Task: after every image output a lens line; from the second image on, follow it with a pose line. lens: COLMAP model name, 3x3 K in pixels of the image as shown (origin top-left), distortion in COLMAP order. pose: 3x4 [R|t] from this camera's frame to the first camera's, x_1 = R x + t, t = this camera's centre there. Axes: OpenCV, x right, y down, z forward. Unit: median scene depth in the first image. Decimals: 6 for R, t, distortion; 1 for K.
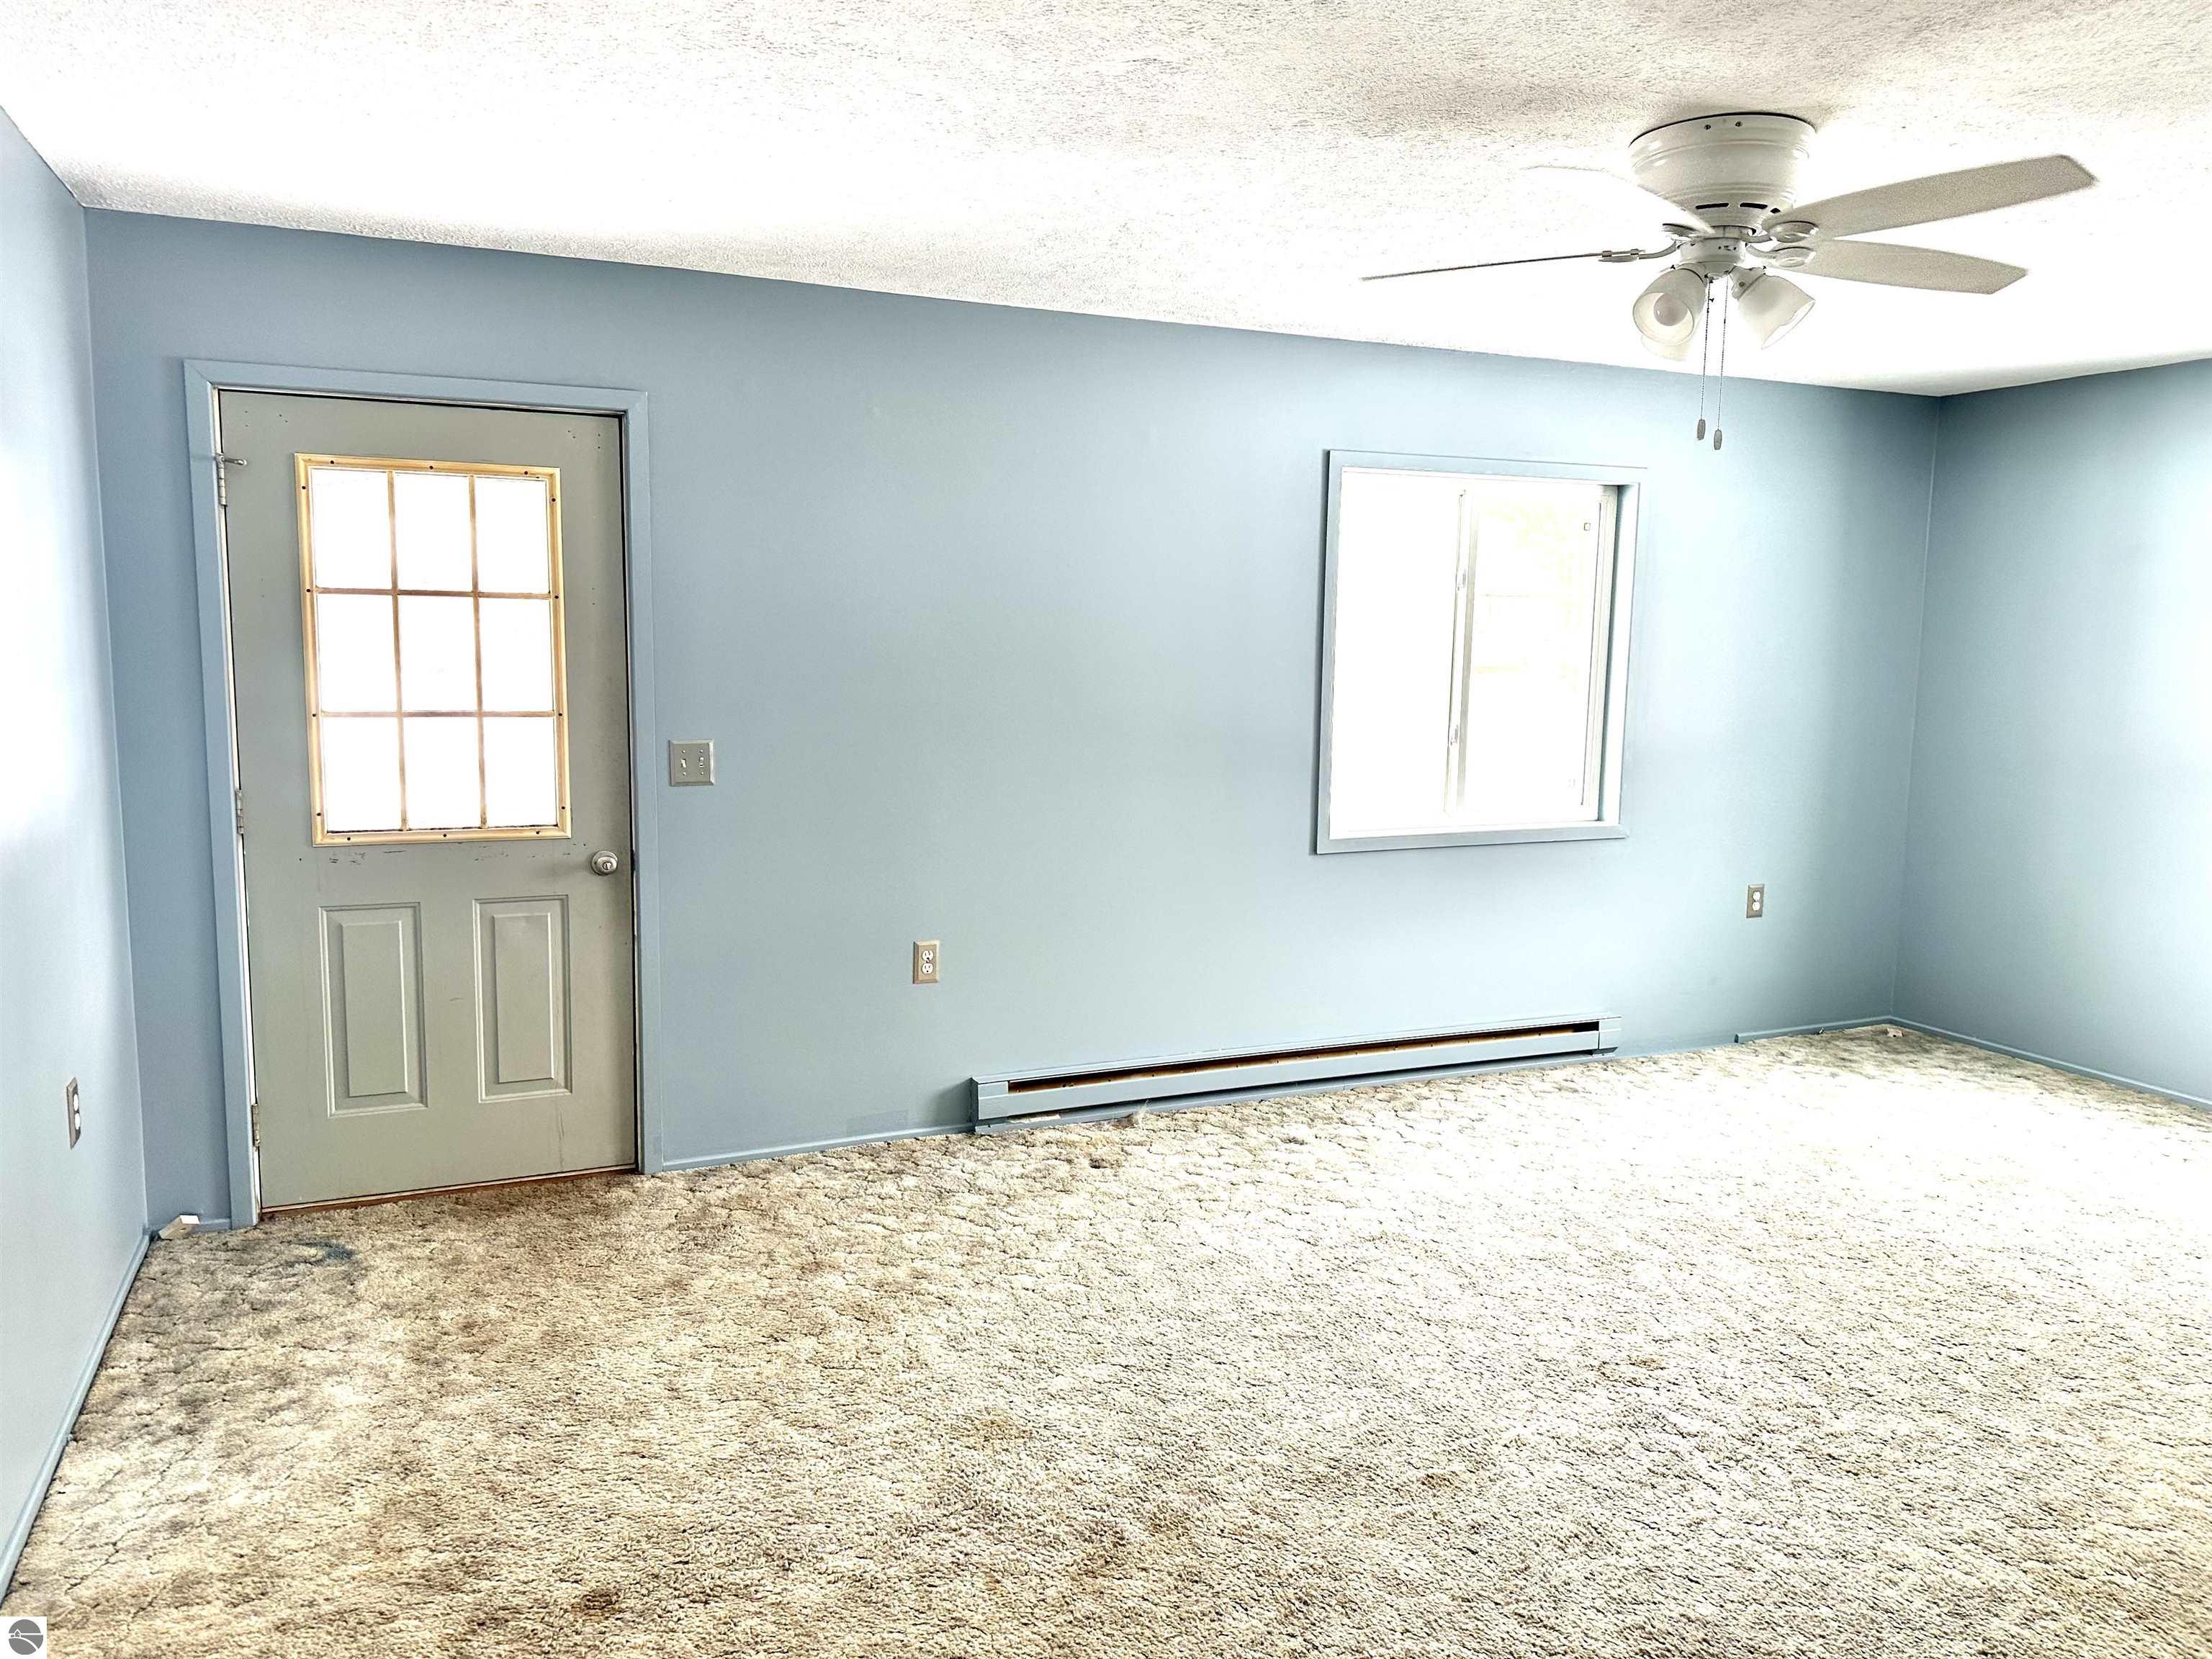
lens RADIAL K [[1576.1, 0, 1102.0], [0, 1576.1, 821.8], [0, 0, 1]] dist [0.123819, -0.140794]
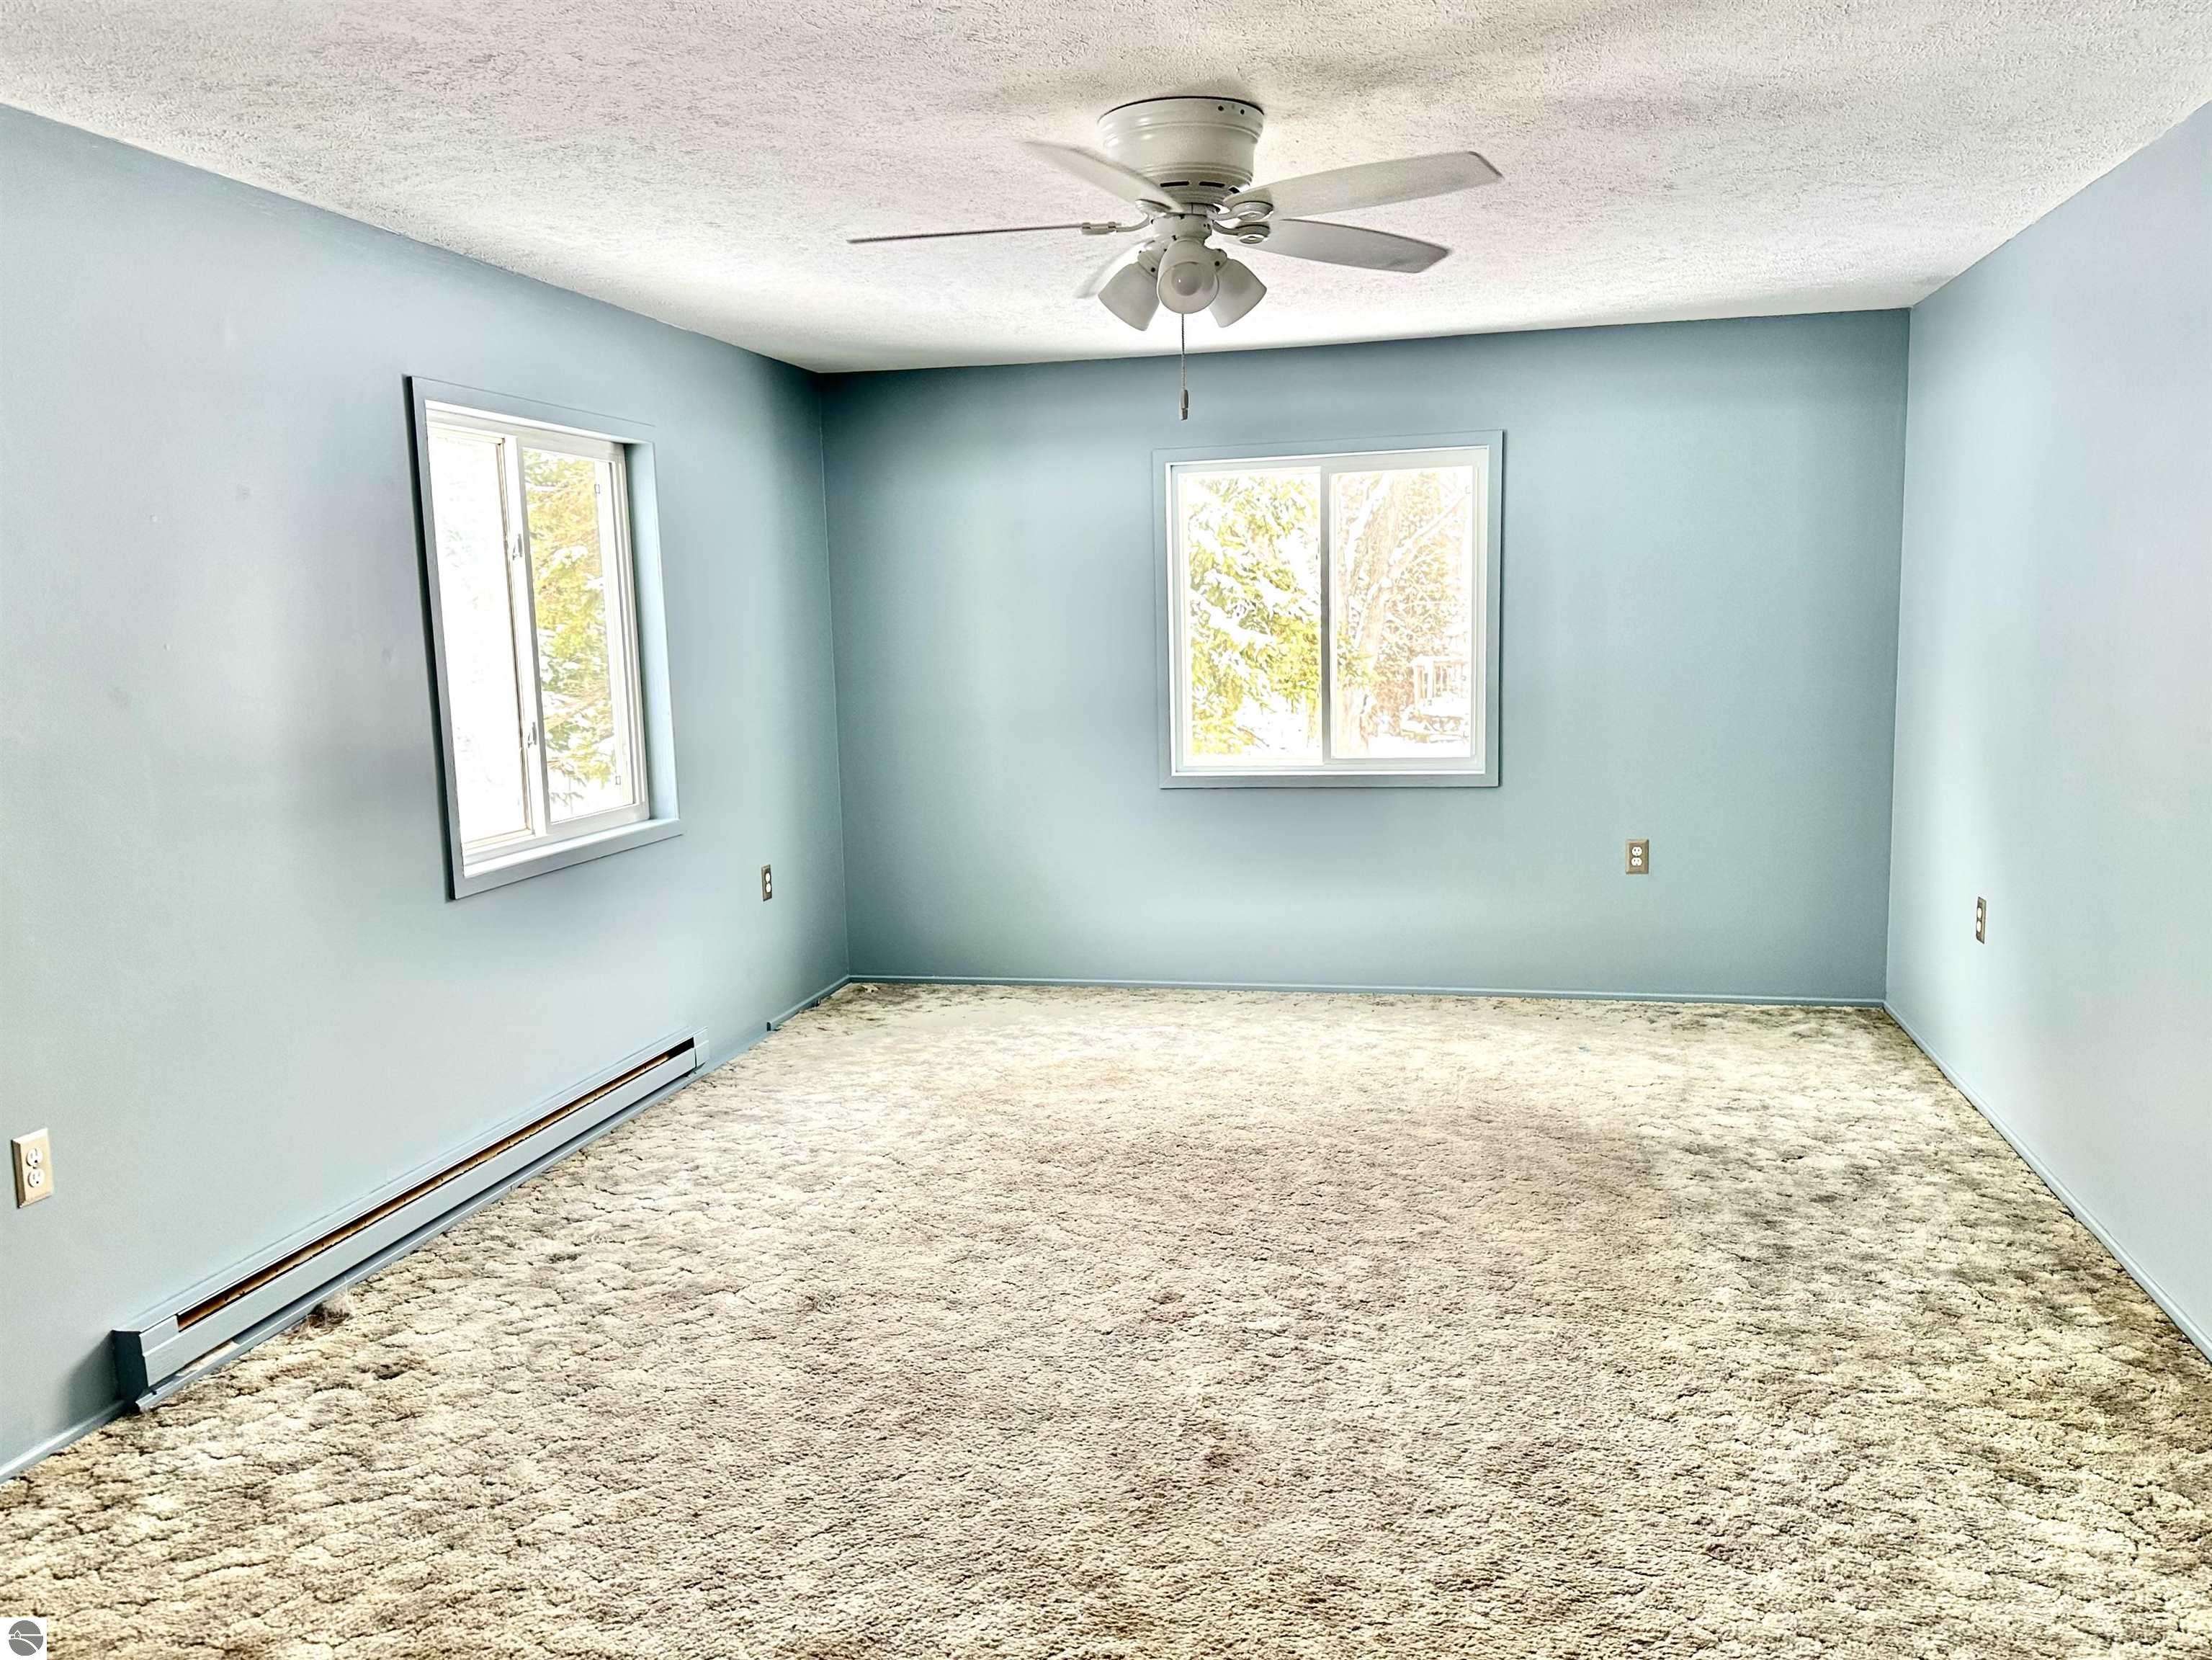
lens RADIAL K [[1769.6, 0, 1103.0], [0, 1769.6, 838.1], [0, 0, 1]] dist [0.168959, -0.213146]
pose [[0.593916, -0.138271, 0.792556, -0.424834], [0.137449, 0.988076, 0.069383, -0.031776], [-0.792699, 0.067729, 0.605839, 0.240390]]
